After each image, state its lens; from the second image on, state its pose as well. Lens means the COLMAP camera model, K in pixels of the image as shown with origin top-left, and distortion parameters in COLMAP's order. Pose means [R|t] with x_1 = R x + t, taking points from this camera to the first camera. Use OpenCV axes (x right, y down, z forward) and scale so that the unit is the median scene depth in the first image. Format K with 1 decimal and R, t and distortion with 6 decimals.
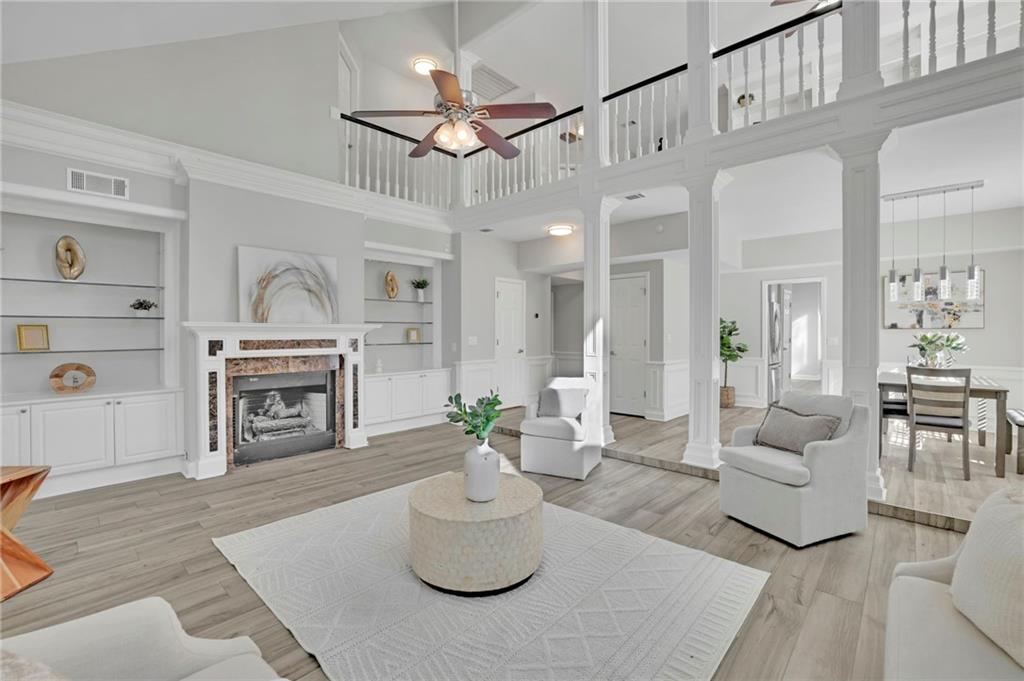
lens RADIAL K [[443.0, 0, 502.3], [0, 443.0, 336.2], [0, 0, 1]] dist [-0.040265, 0.012306]
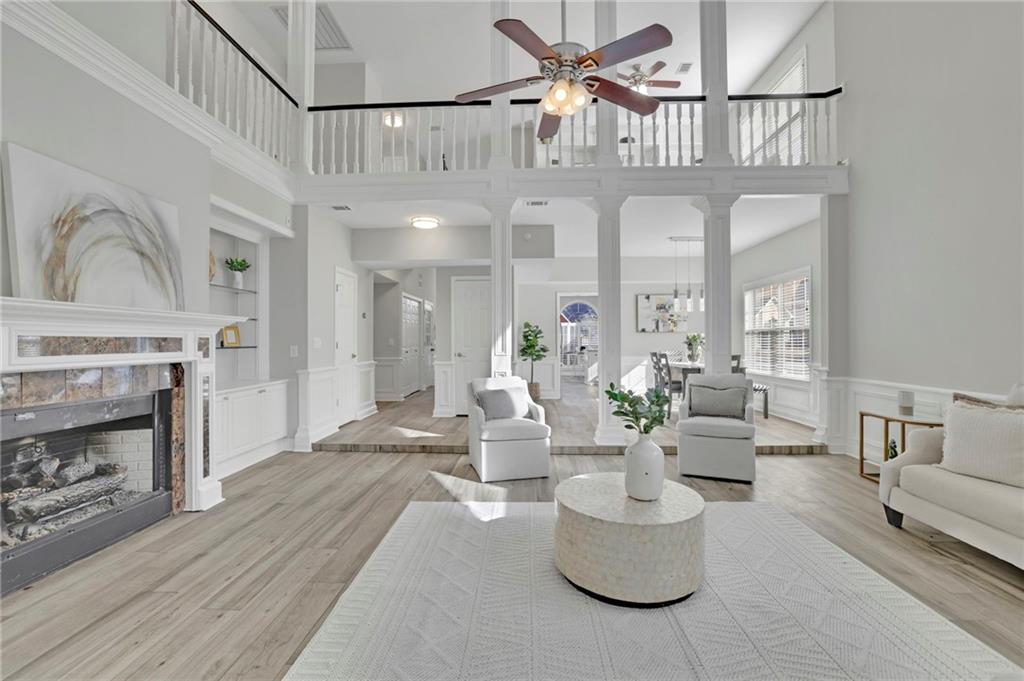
lens RADIAL K [[443.0, 0, 515.2], [0, 443.0, 339.4], [0, 0, 1]] dist [-0.040265, 0.012306]
pose [[0.752124, -0.000418, 0.659022, -0.428322], [0.008721, 0.999919, -0.009319, 0.019028], [-0.658964, 0.012757, 0.752066, 0.234670]]
